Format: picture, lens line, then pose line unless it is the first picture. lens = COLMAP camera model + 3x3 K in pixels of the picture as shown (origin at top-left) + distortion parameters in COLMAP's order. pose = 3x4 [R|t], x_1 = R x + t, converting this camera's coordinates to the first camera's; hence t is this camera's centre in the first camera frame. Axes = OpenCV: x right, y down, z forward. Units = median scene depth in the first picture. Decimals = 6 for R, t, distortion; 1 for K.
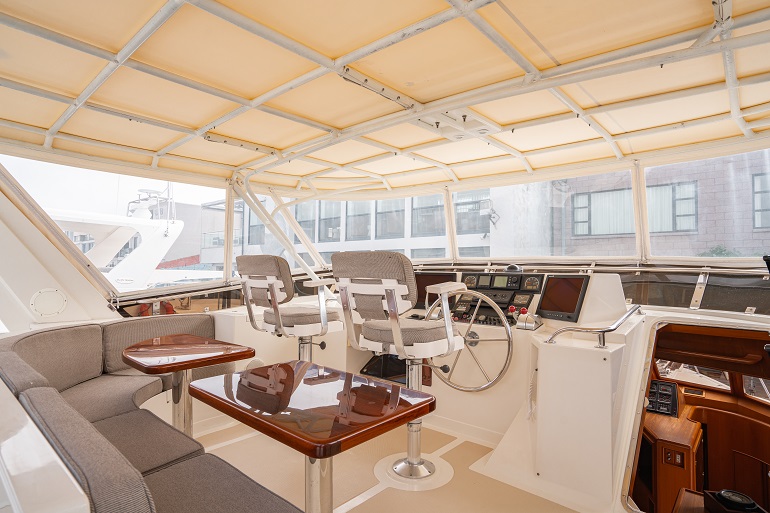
lens RADIAL K [[413.2, 0, 385.0], [0, 413.2, 256.5], [0, 0, 1]] dist [-0.000414, -0.000106]
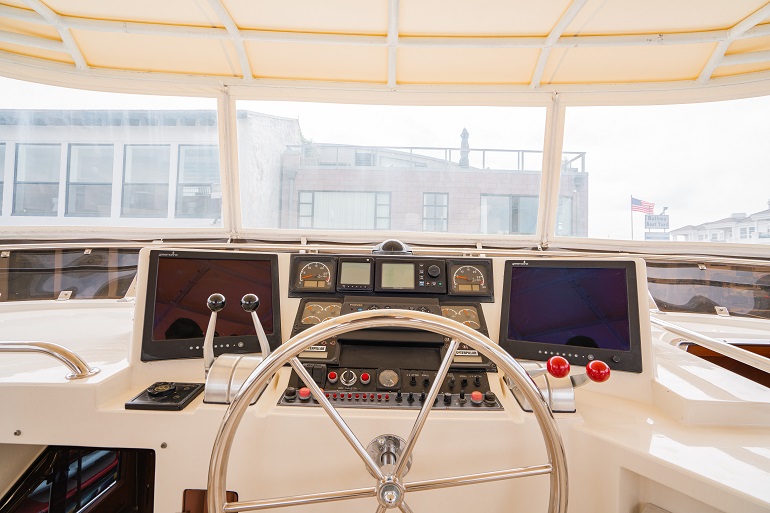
lens RADIAL K [[359.3, 0, 385.0], [0, 359.3, 256.5], [0, 0, 1]] dist [-0.058629, 0.026535]
pose [[0.754713, 0.021280, 0.655710, 0.007331], [-0.038060, 0.999211, 0.011379, 0.011730], [-0.654950, -0.033545, 0.754927, 0.230151]]
